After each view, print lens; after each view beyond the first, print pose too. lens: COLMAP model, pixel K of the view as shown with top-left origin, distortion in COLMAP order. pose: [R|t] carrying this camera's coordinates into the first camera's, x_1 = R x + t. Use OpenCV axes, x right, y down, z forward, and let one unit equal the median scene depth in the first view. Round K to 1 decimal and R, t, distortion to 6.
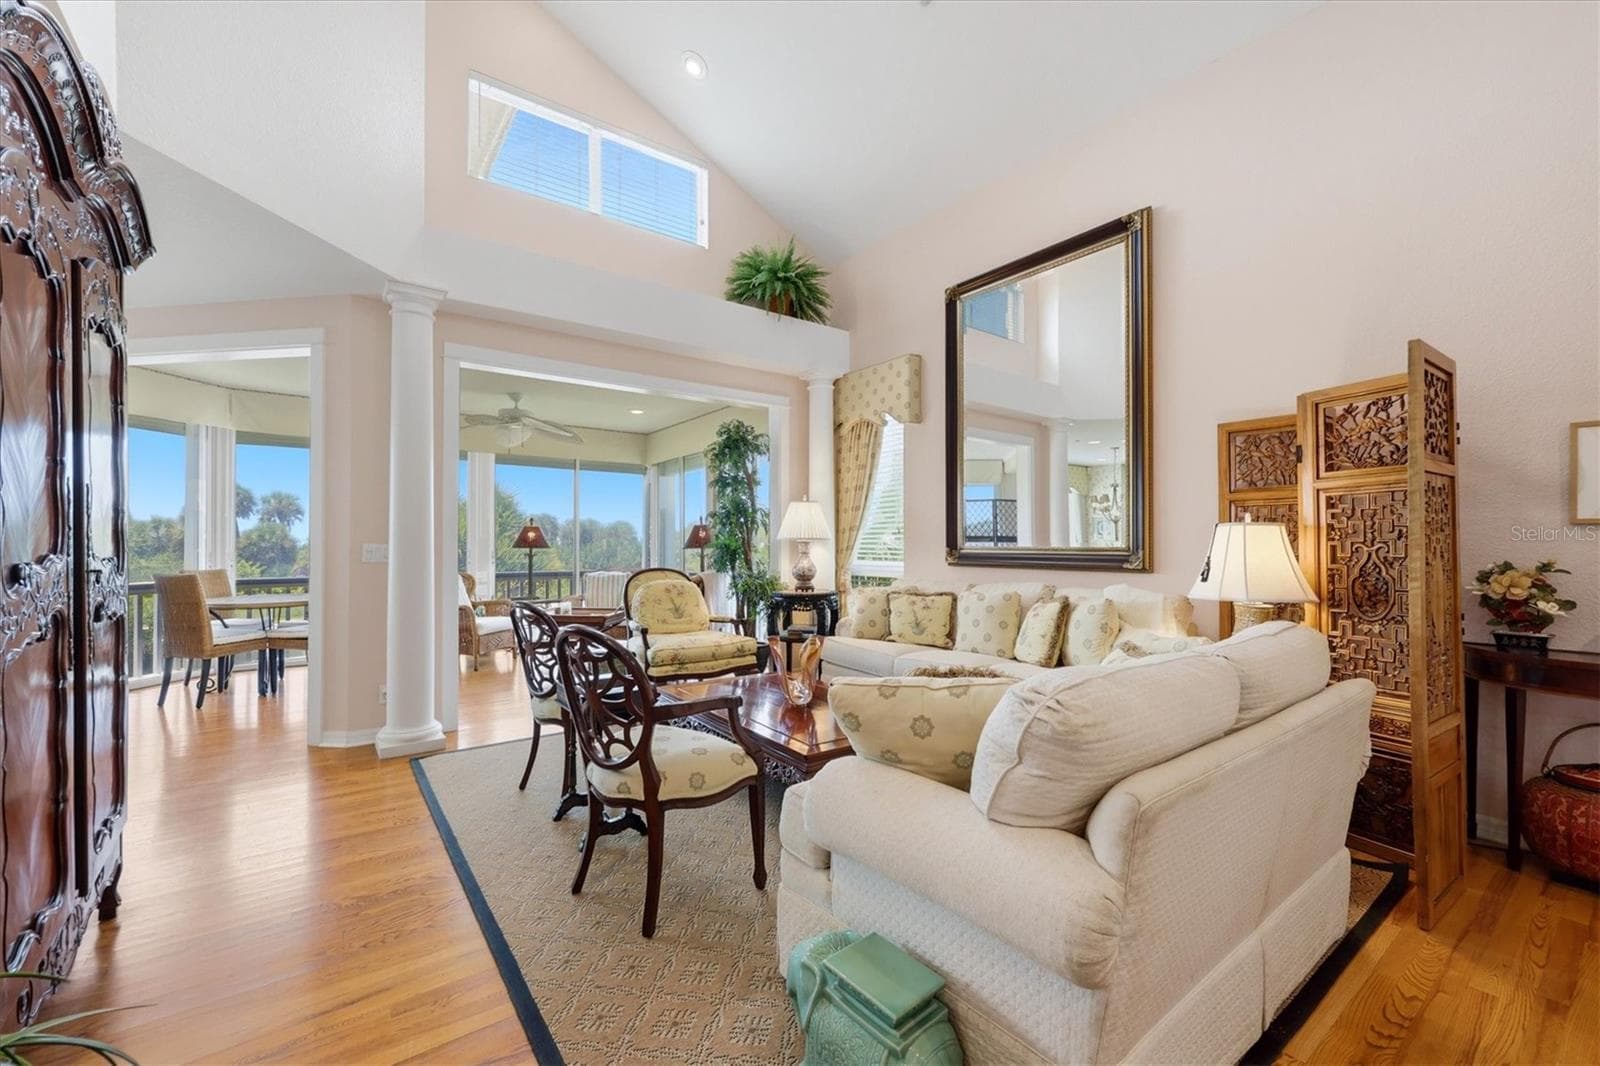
lens RADIAL K [[647.2, 0, 765.1], [0, 647.2, 539.2], [0, 0, 1]] dist [-0.000895, -0.000084]
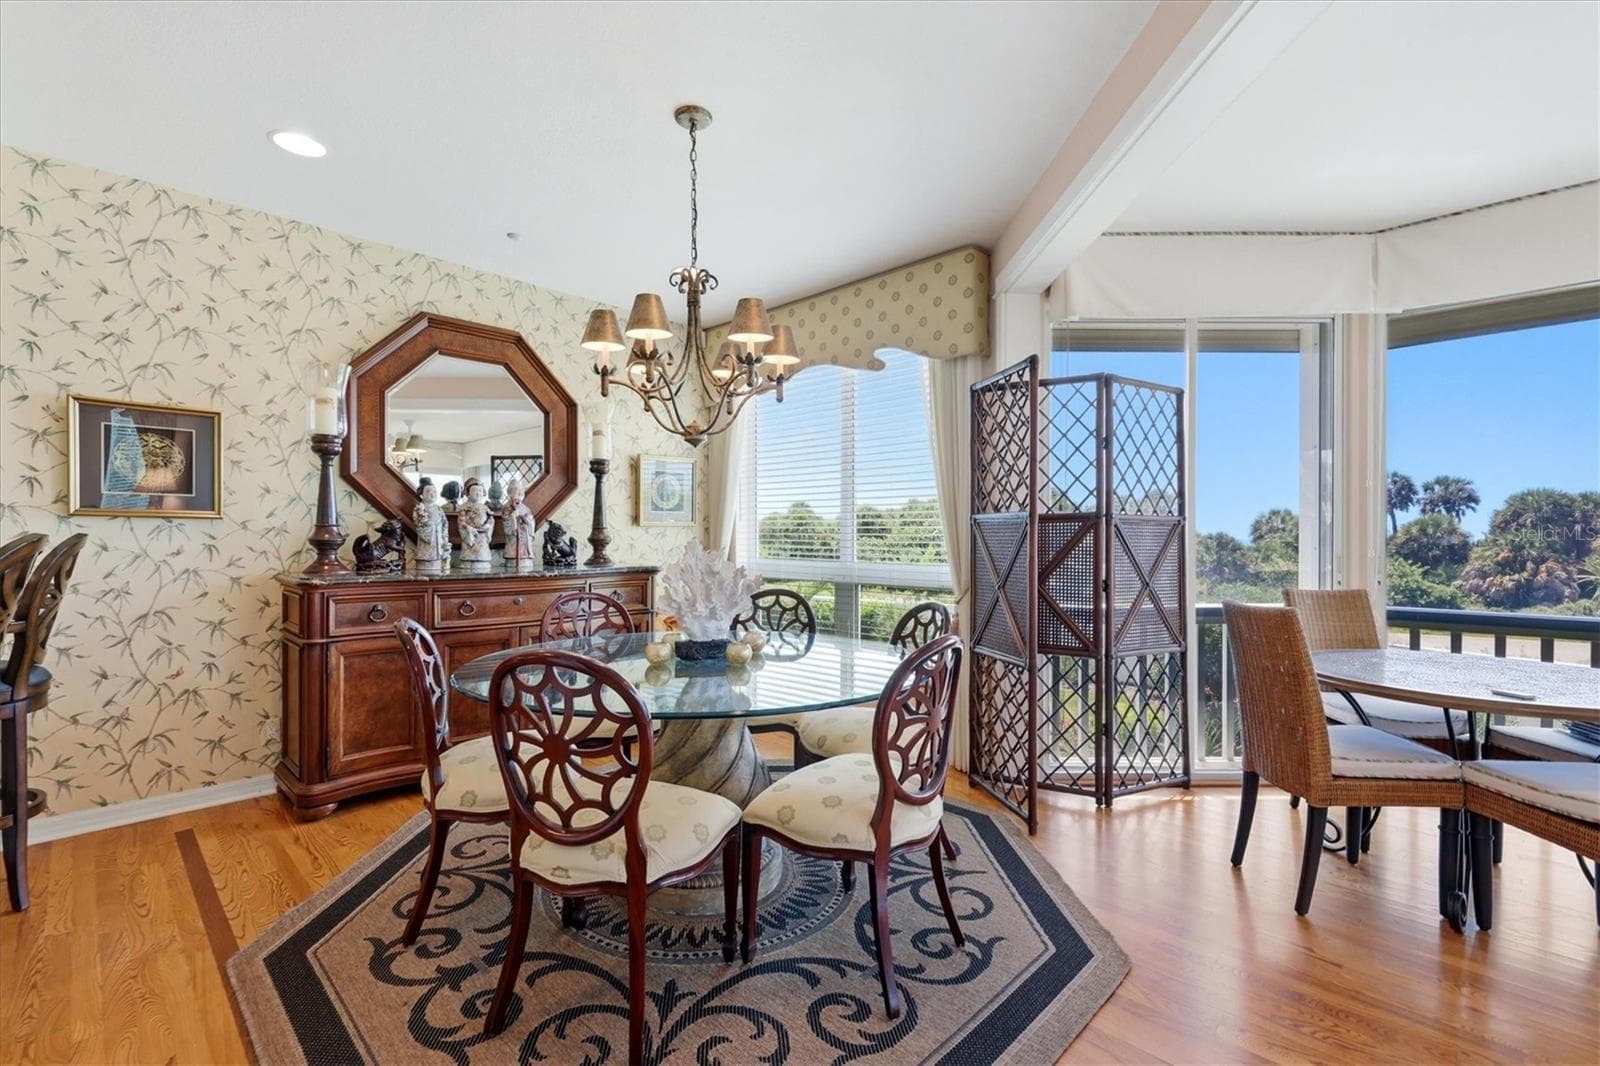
lens RADIAL K [[702.6, 0, 800.0], [0, 702.6, 533.0], [0, 0, 1]] dist [-0.001526, -0.000126]
pose [[0.182601, -0.001545, -0.983186, -0.339073], [0.000365, 0.999999, -0.001504, 0.001805], [0.983187, -0.000084, 0.182602, 0.419266]]
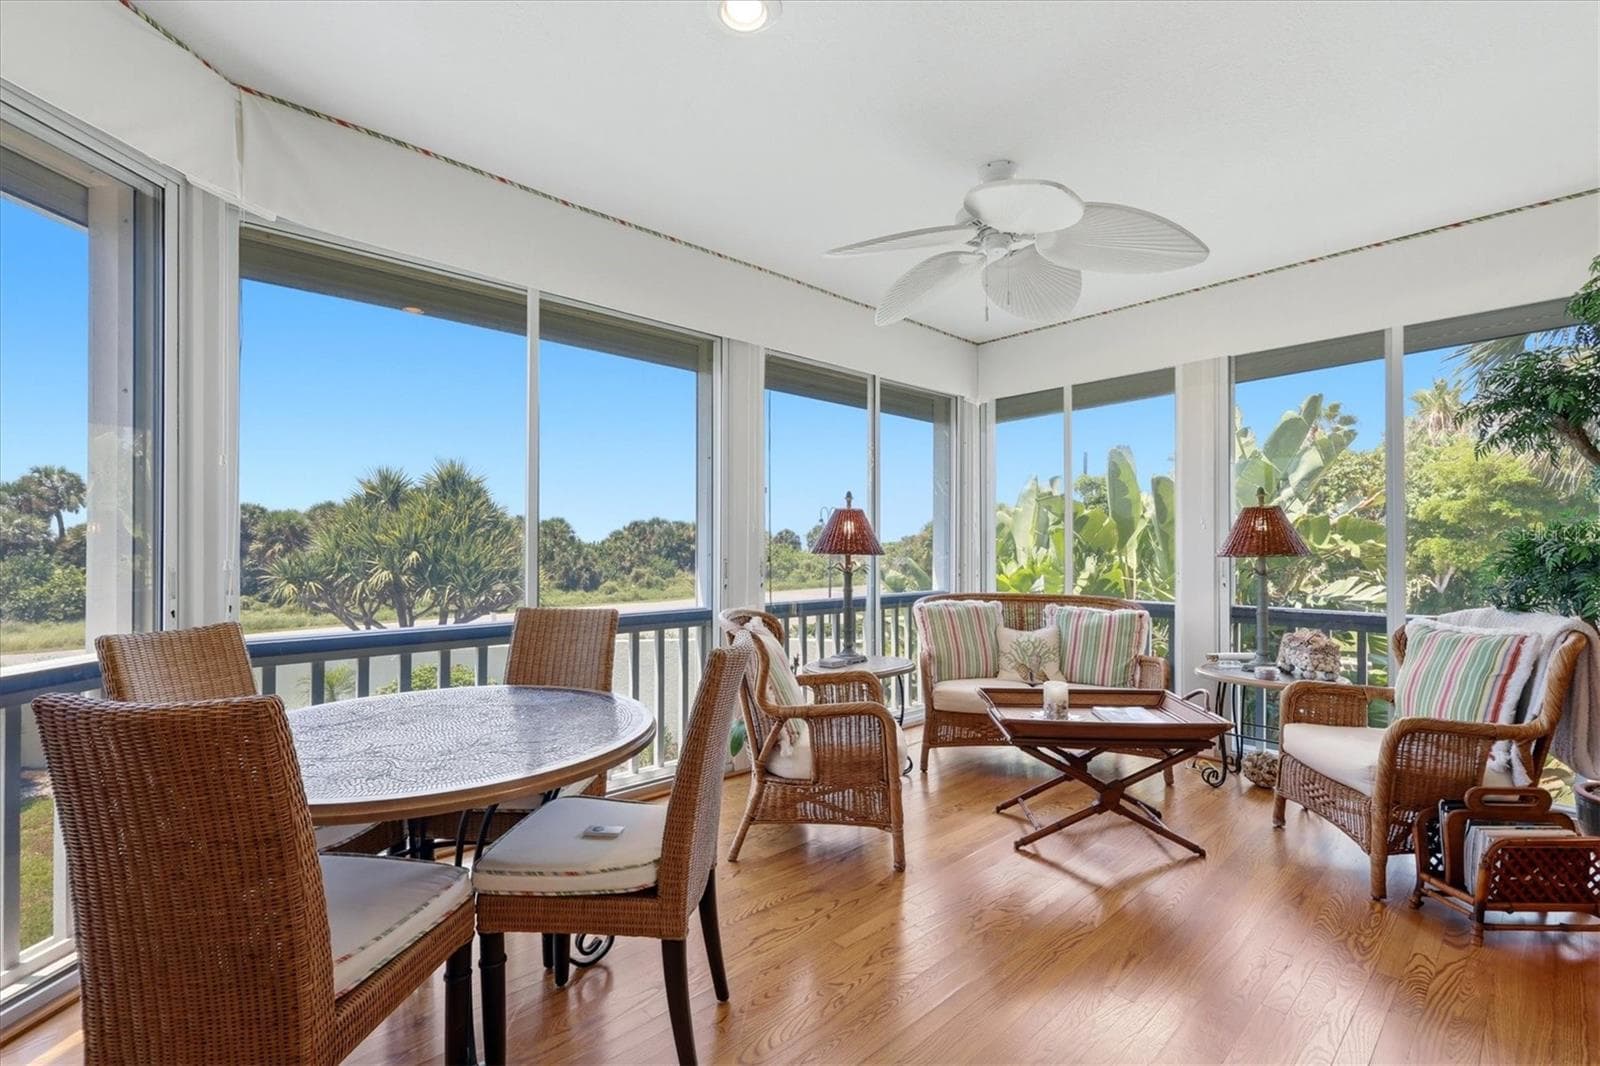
lens RADIAL K [[702.6, 0, 800.0], [0, 702.6, 533.0], [0, 0, 1]] dist [-0.001526, -0.000126]
pose [[0.991317, 0.002460, 0.131472, -0.533289], [-0.001371, 0.999964, -0.008374, 0.003223], [-0.131487, 0.008121, 0.991285, 0.548680]]
